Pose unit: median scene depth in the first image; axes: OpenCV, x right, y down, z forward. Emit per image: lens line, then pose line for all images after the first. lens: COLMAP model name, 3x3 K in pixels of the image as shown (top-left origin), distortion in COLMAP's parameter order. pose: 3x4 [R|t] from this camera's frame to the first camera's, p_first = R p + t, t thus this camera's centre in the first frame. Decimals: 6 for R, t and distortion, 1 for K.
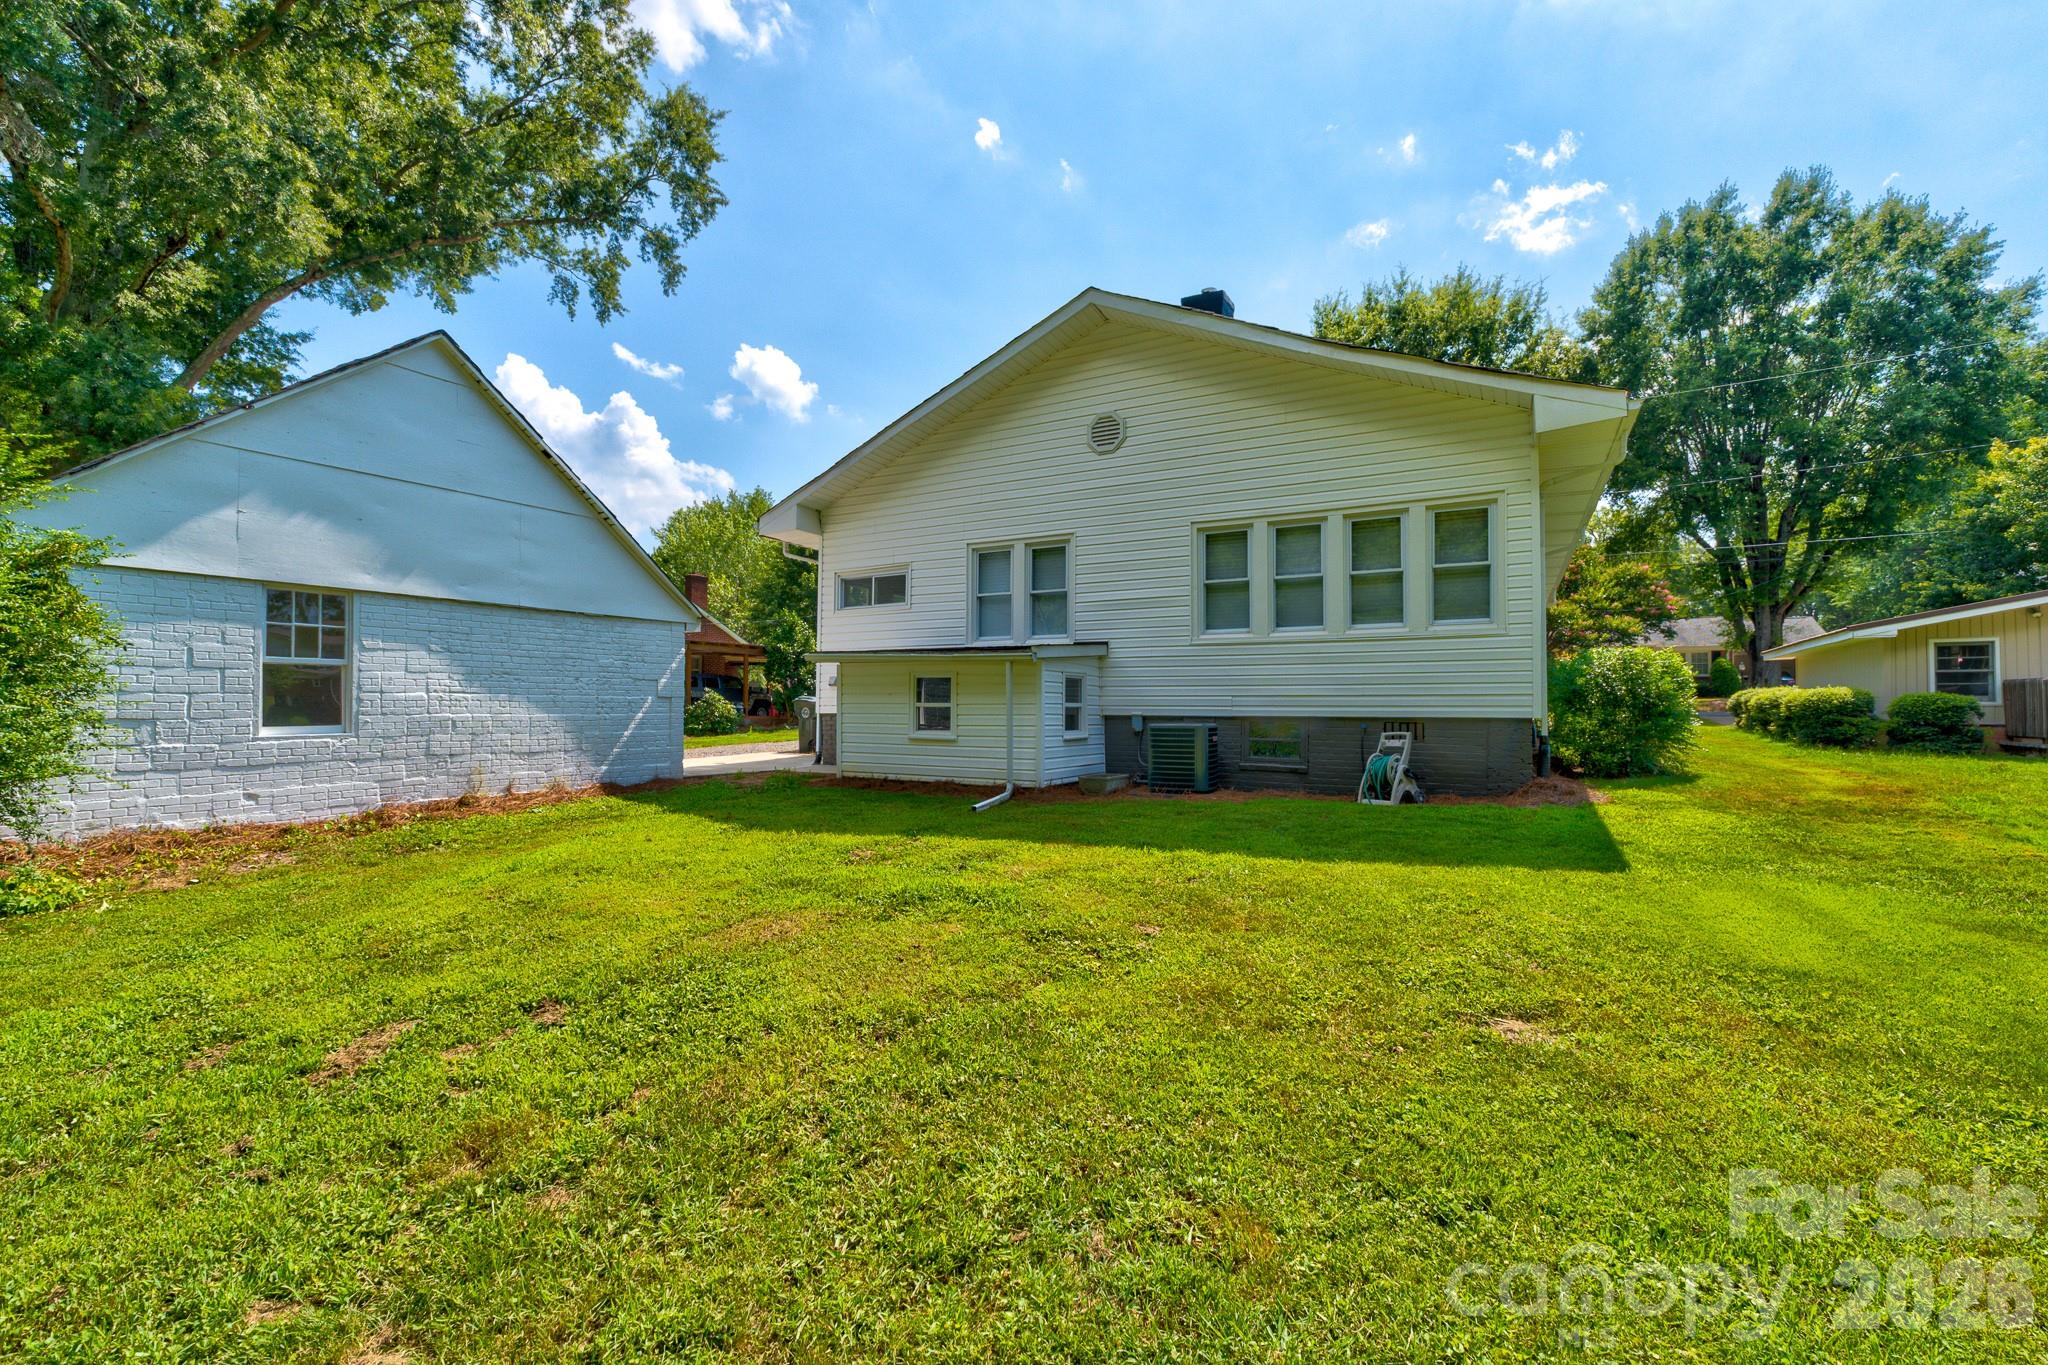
lens RADIAL K [[857.8, 0, 1032.2], [0, 857.8, 674.7], [0, 0, 1]] dist [0.006496, -0.000338]
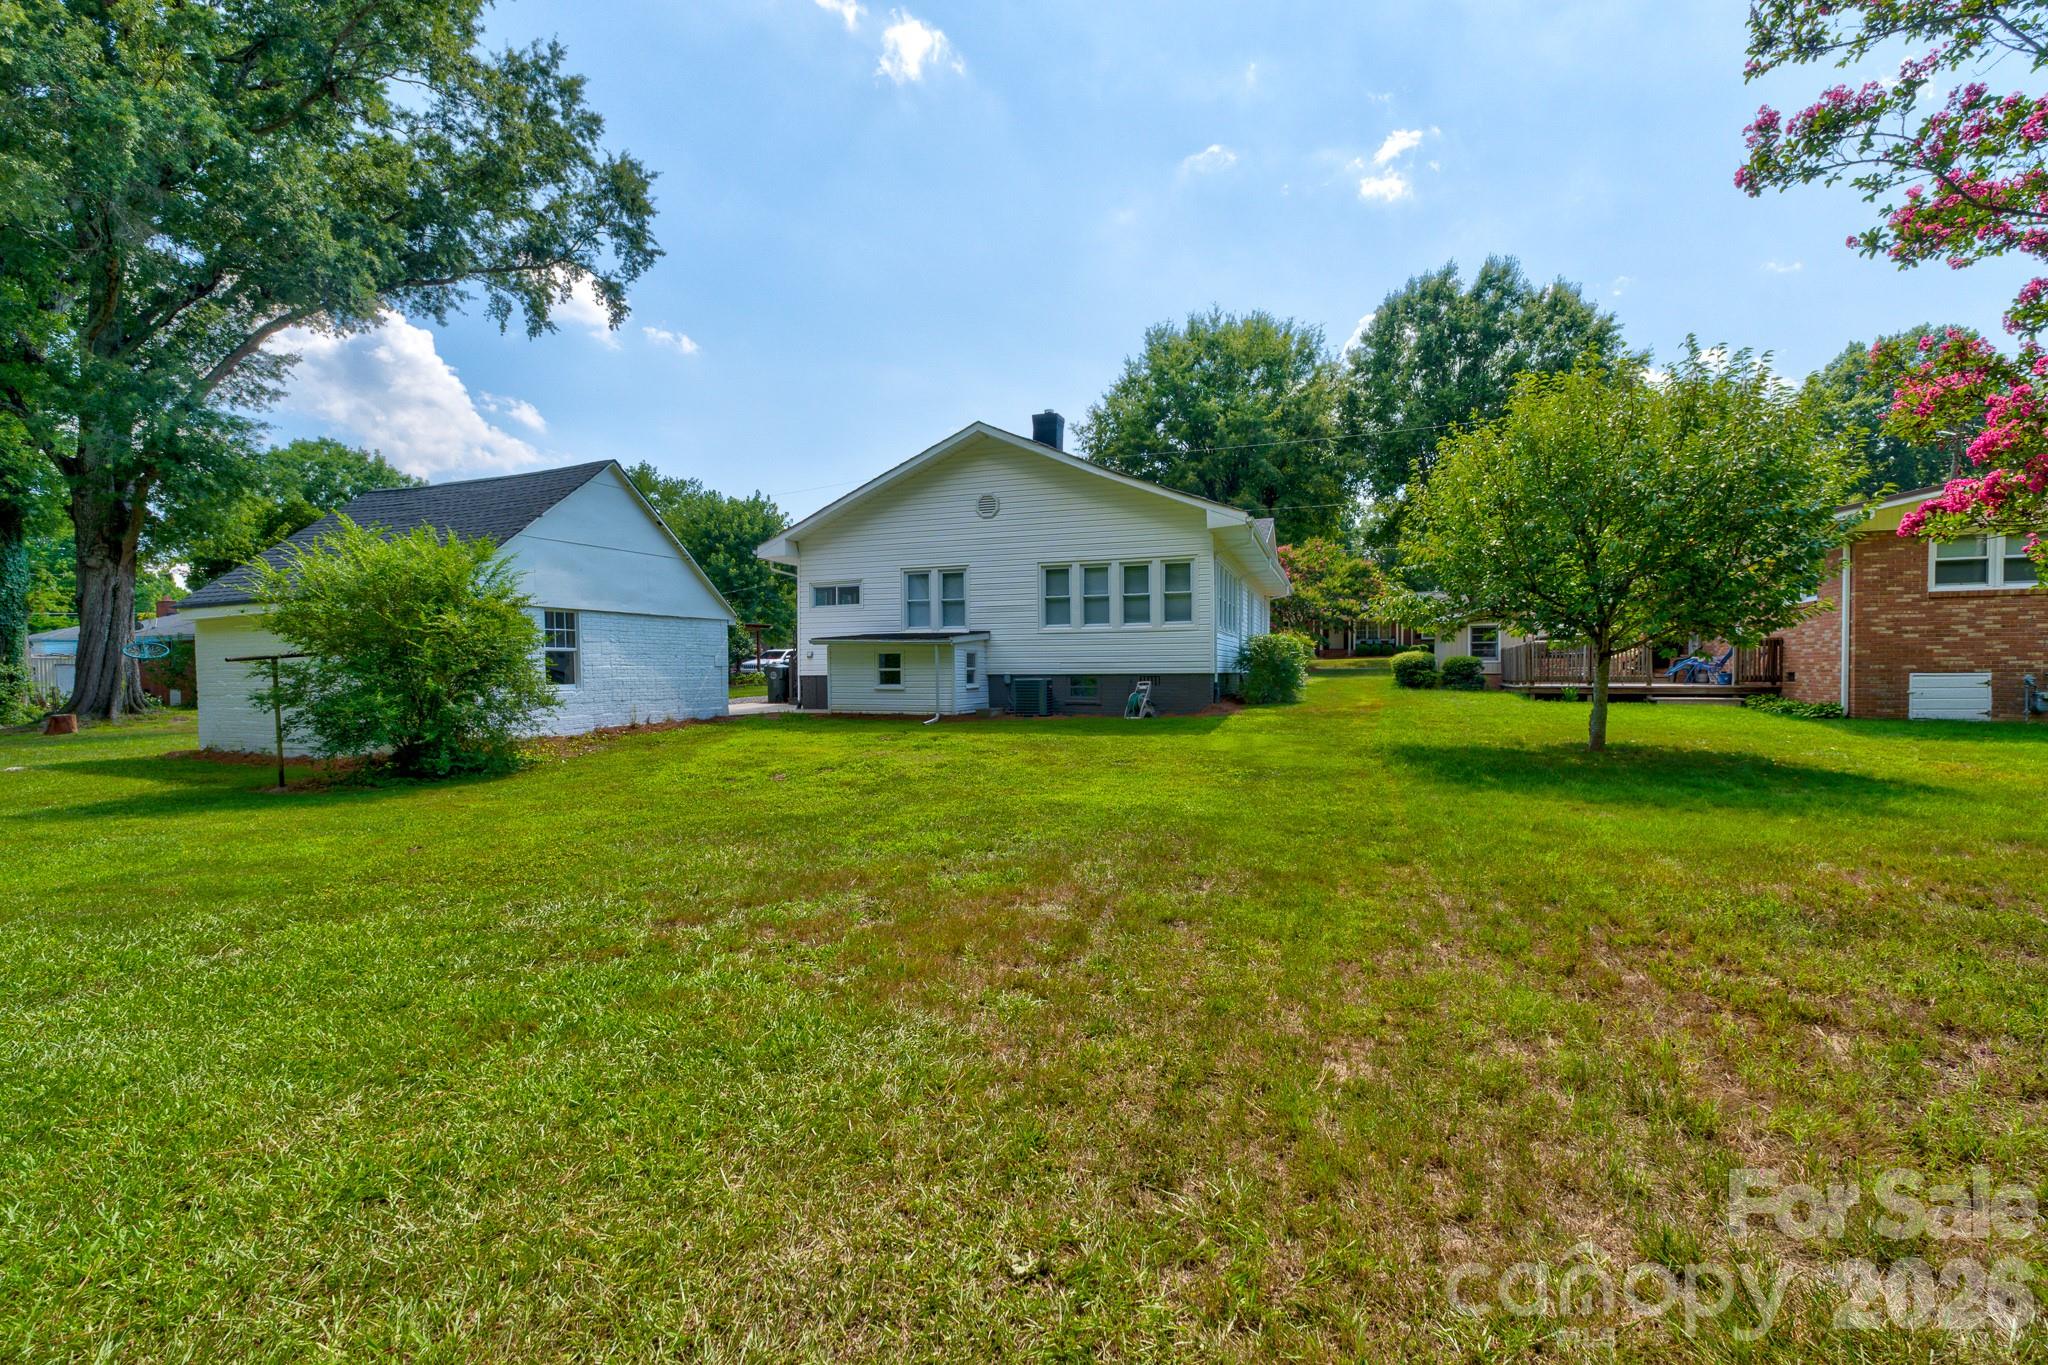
lens RADIAL K [[857.8, 0, 1023.3], [0, 857.8, 670.7], [0, 0, 1]] dist [0.006496, -0.000338]
pose [[0.989051, -0.010959, 0.147166, -0.083939], [0.004972, 0.999147, 0.040986, -0.025285], [-0.147490, -0.039806, 0.988262, -0.596588]]
